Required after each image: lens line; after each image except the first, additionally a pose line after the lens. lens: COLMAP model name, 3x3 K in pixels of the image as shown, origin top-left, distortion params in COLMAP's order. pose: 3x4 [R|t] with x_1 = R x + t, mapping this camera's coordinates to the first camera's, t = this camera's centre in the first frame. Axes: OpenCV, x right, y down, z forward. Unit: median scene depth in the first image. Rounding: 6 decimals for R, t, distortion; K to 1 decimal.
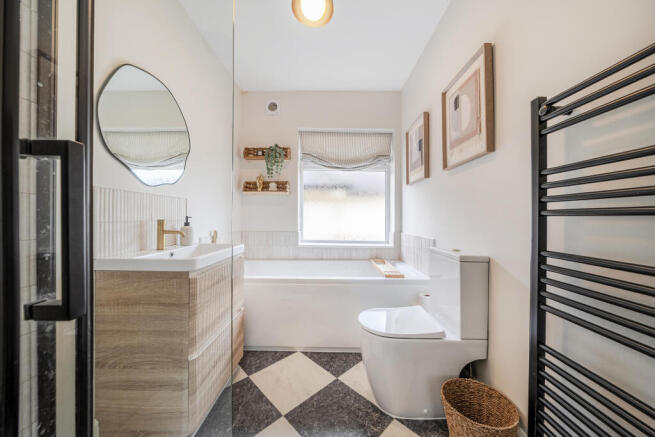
lens RADIAL K [[227.5, 0, 327.2], [0, 227.5, 218.8], [0, 0, 1]] dist [-0.006210, 0.000048]
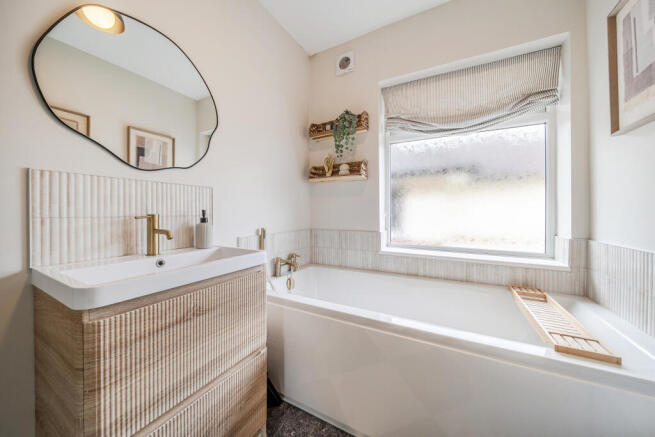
lens RADIAL K [[227.5, 0, 327.7], [0, 227.5, 213.2], [0, 0, 1]] dist [-0.006210, 0.000048]
pose [[0.880729, -0.006131, -0.473581, 0.062565], [0.004815, 0.999980, -0.003992, 0.002618], [0.473596, 0.001235, 0.880741, 0.322654]]
